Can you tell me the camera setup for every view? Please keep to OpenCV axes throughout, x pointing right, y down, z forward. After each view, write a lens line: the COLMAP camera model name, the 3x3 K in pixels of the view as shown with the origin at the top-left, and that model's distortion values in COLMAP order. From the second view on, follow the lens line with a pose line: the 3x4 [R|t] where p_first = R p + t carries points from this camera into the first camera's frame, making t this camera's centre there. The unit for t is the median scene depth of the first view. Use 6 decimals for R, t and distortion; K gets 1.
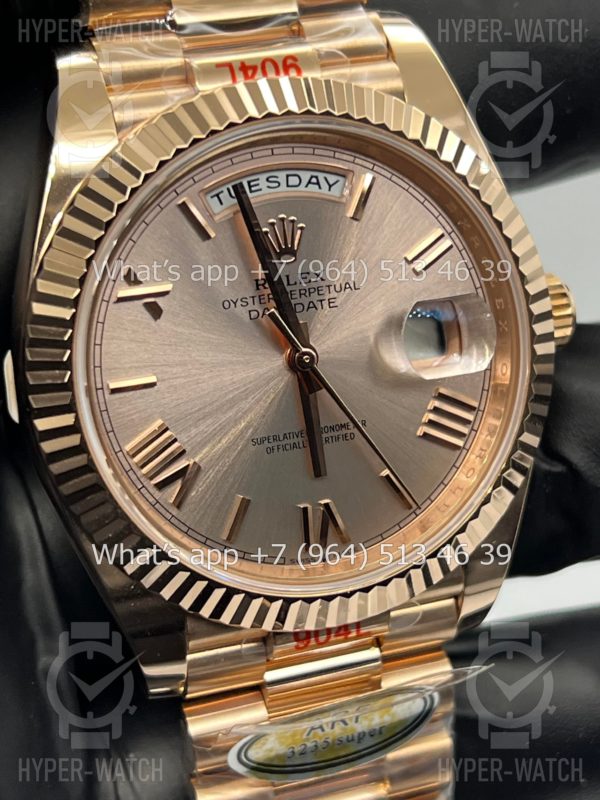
lens RADIAL K [[1818.9, 0, 299.3], [0, 1818.9, 403.8], [0, 0, 1]] dist [0.142976, 0.000000]
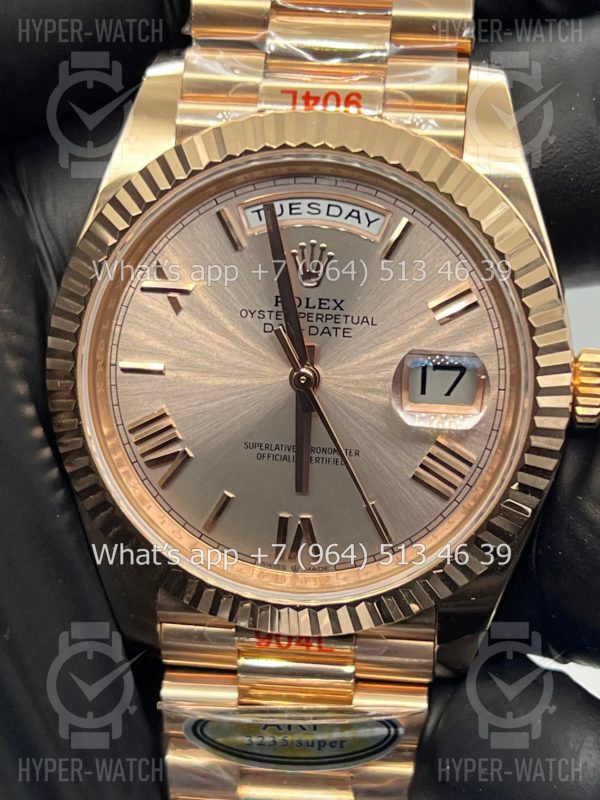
lens RADIAL K [[1818.9, 0, 305.0], [0, 1818.9, 398.4], [0, 0, 1]] dist [0.142976, 0.000000]
pose [[0.902072, 0.223303, -0.369326, 0.392295], [-0.213178, 0.974603, 0.068583, -0.085807], [0.375261, 0.016866, 0.926766, 0.027316]]
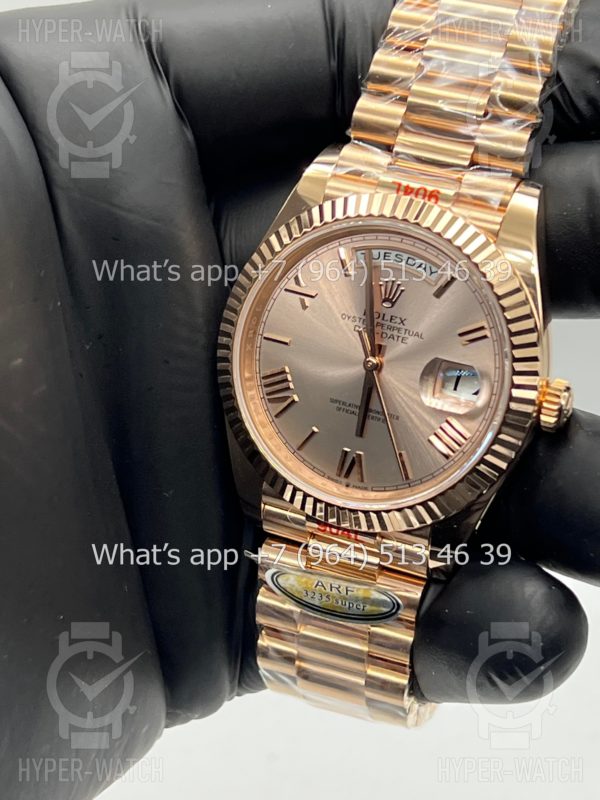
lens RADIAL K [[1818.9, 0, 285.7], [0, 1818.9, 429.2], [0, 0, 1]] dist [0.142976, 0.000000]
pose [[0.733155, 0.384803, -0.560723, 0.884805], [-0.370871, 0.917354, 0.144626, -0.179320], [0.570034, 0.101923, 0.815275, -0.373246]]
